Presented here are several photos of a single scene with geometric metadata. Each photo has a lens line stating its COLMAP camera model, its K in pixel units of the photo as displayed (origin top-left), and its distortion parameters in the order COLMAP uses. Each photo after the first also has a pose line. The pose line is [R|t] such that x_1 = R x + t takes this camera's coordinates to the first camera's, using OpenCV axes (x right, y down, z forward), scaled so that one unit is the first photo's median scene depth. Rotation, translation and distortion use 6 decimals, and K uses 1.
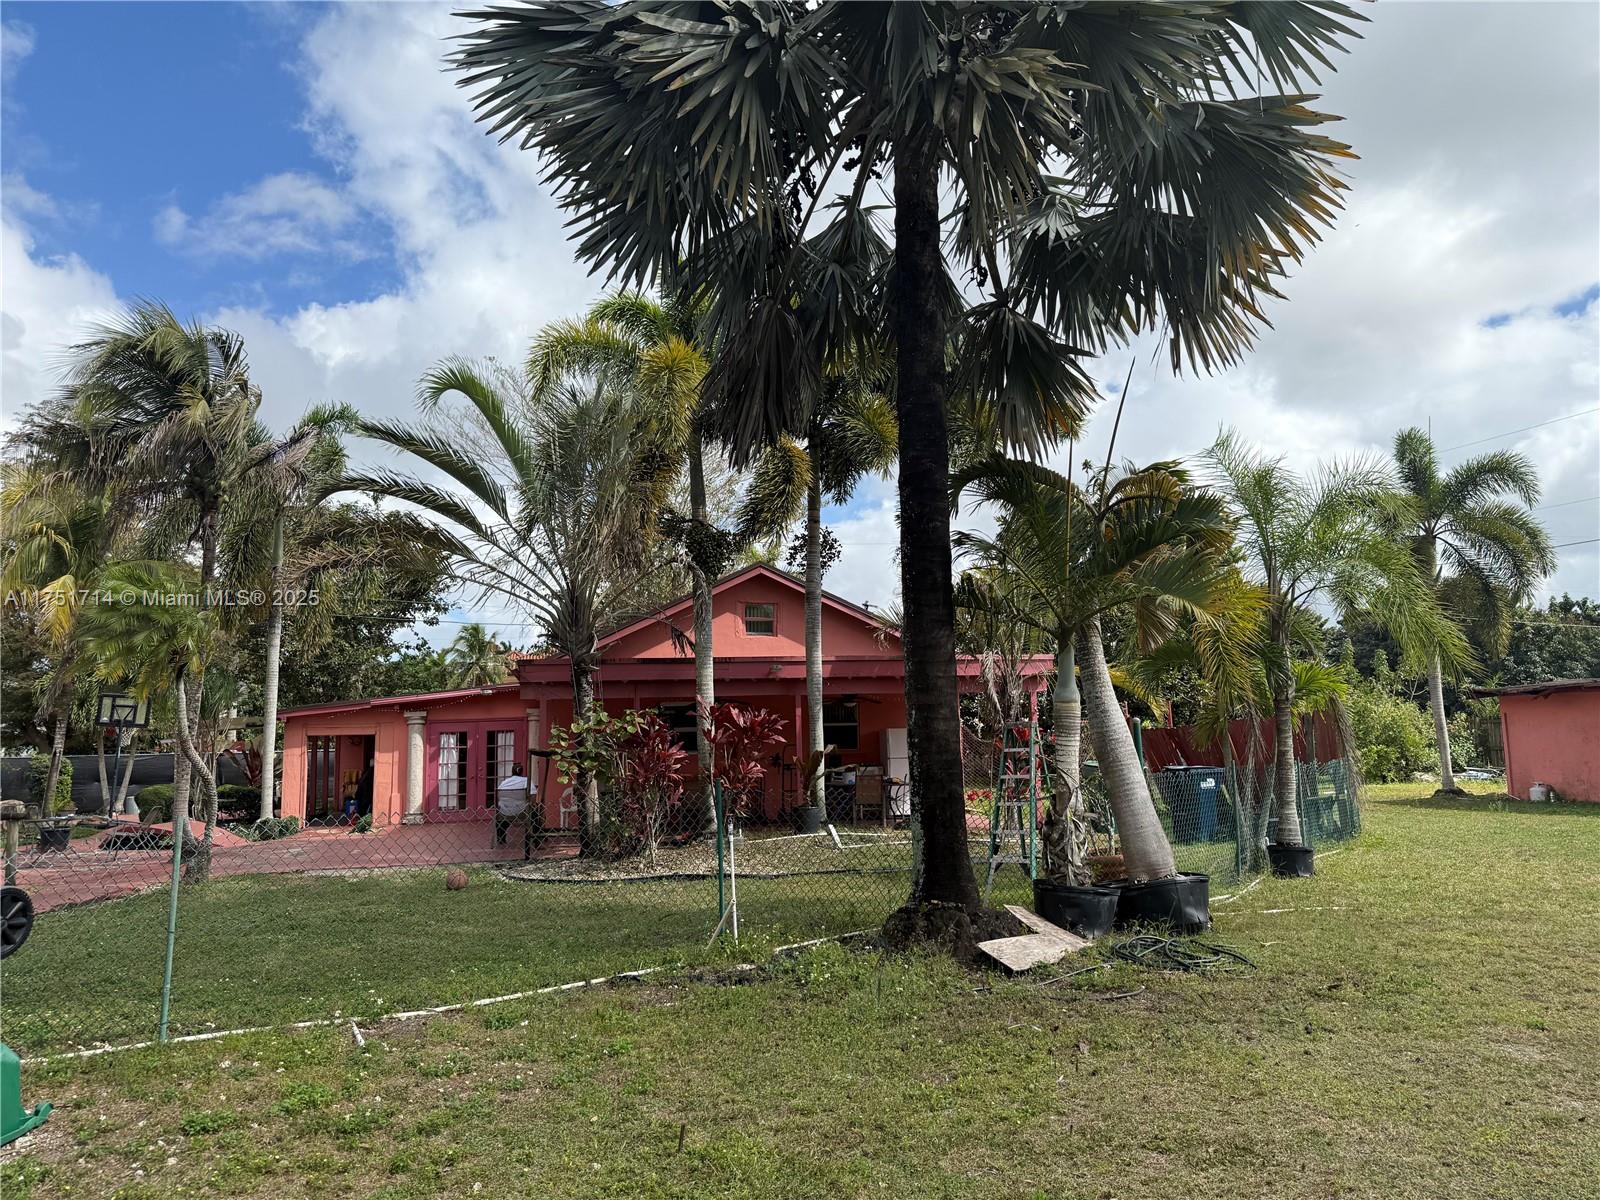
lens RADIAL K [[1116.0, 0, 800.0], [0, 1116.0, 600.0], [0, 0, 1]] dist [0.055856, -0.000726]
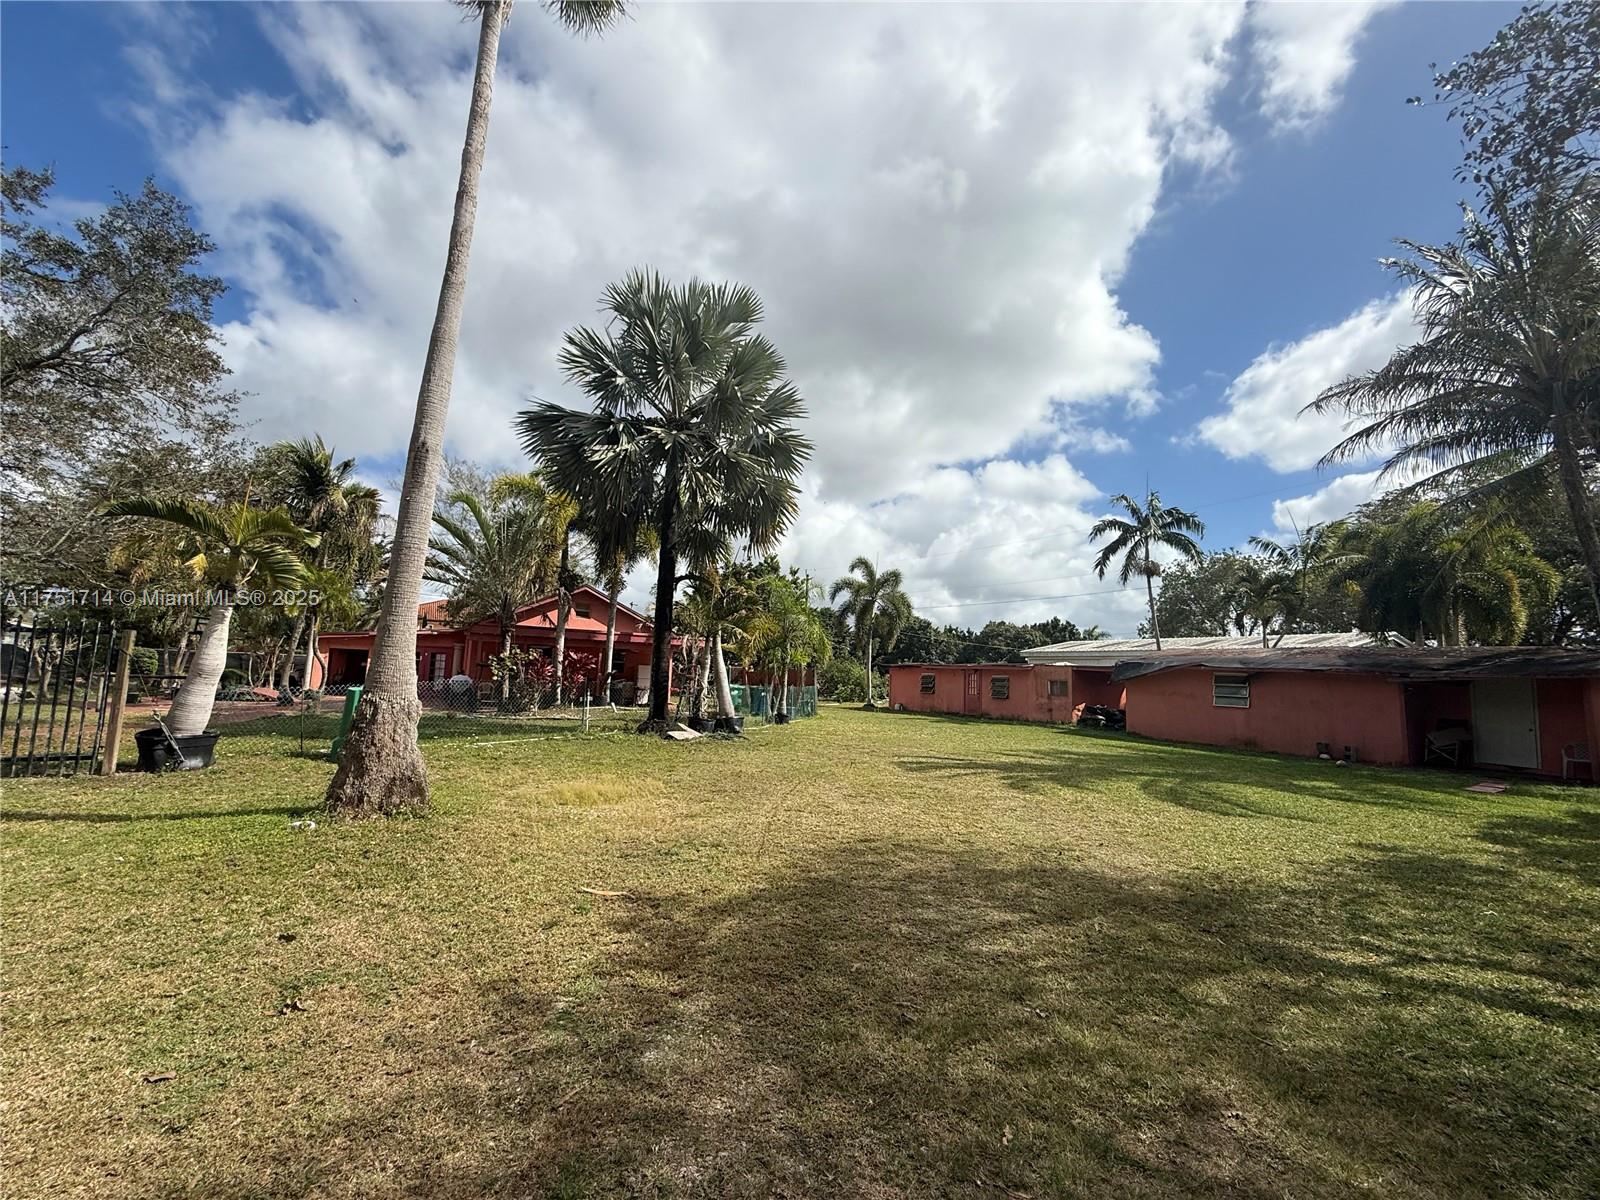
lens RADIAL K [[643.4, 0, 791.5], [0, 643.4, 601.9], [0, 0, 1]] dist [0.000126, 0.000026]
pose [[0.946179, 0.096903, 0.308797, -0.052871], [-0.099370, 0.995020, -0.007769, -0.039984], [-0.308012, -0.023334, 0.951096, -0.404801]]
